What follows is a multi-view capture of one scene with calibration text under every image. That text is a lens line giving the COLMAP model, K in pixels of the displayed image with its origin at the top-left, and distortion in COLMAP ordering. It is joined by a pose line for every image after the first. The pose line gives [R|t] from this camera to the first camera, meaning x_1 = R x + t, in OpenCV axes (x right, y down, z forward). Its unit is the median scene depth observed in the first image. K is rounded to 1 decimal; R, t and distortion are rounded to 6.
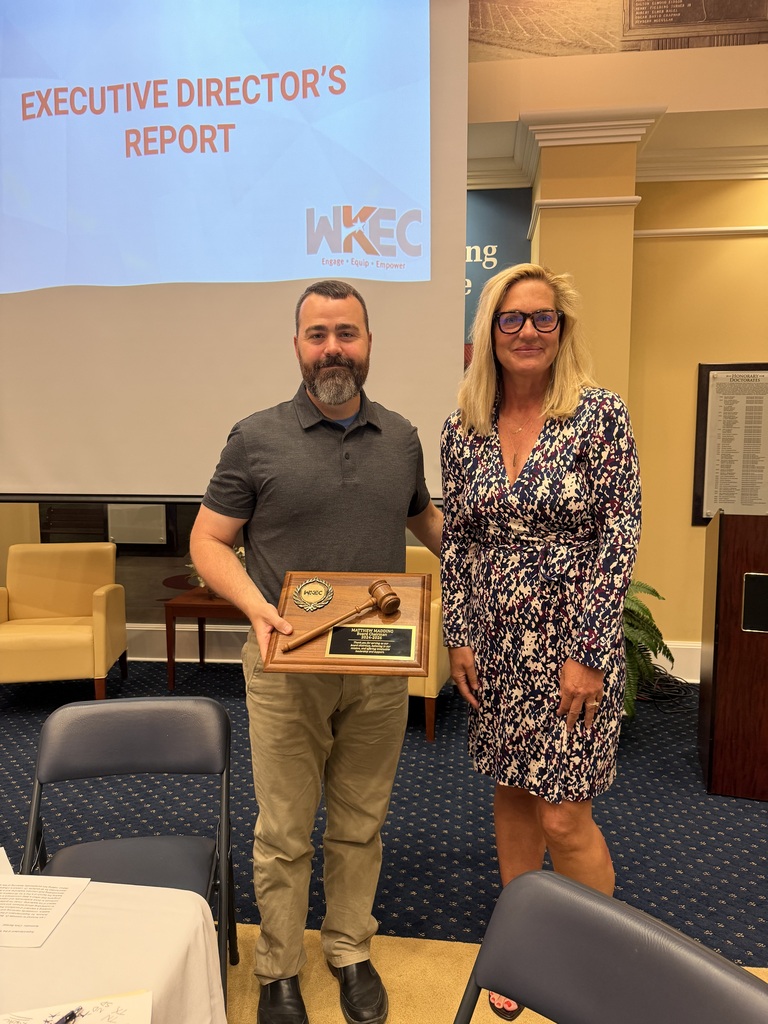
lens RADIAL K [[753.0, 0, 384.0], [0, 753.0, 512.0], [0, 0, 1]] dist [0.036228, -0.043074]
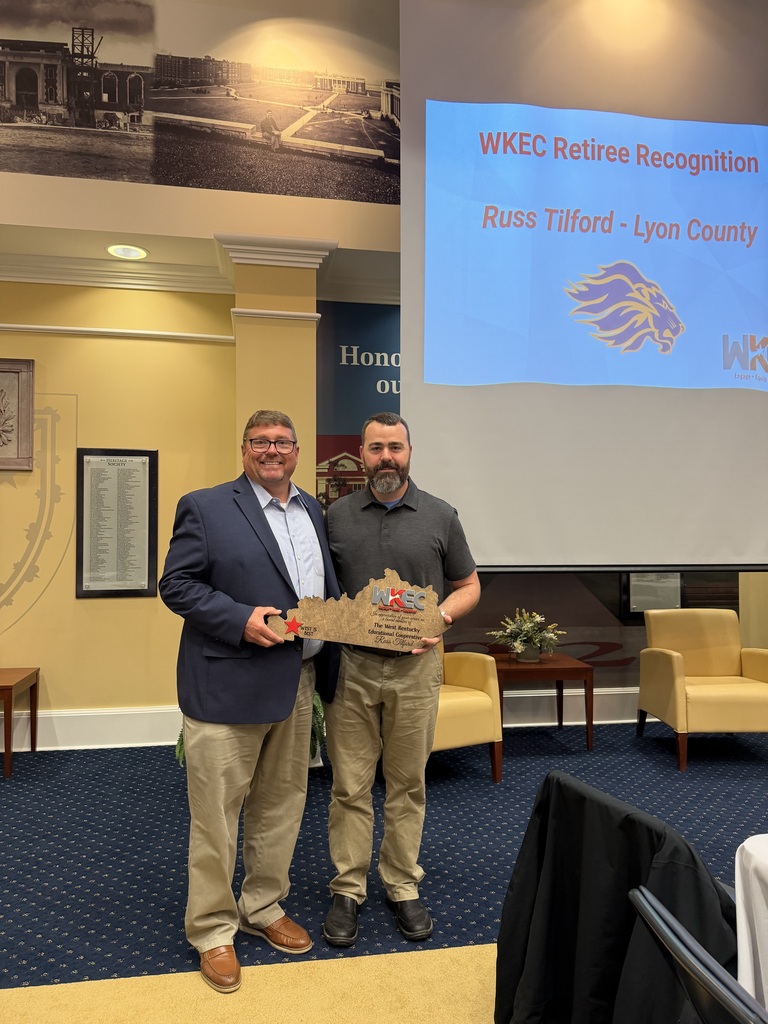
lens RADIAL K [[733.6, 0, 384.0], [0, 733.6, 512.0], [0, 0, 1]] dist [-0.003097, -0.001973]
pose [[0.962509, 0.011743, 0.270996, -0.907854], [0.018951, 0.993710, -0.110370, 0.007683], [-0.270587, 0.111367, 0.956232, 0.037223]]
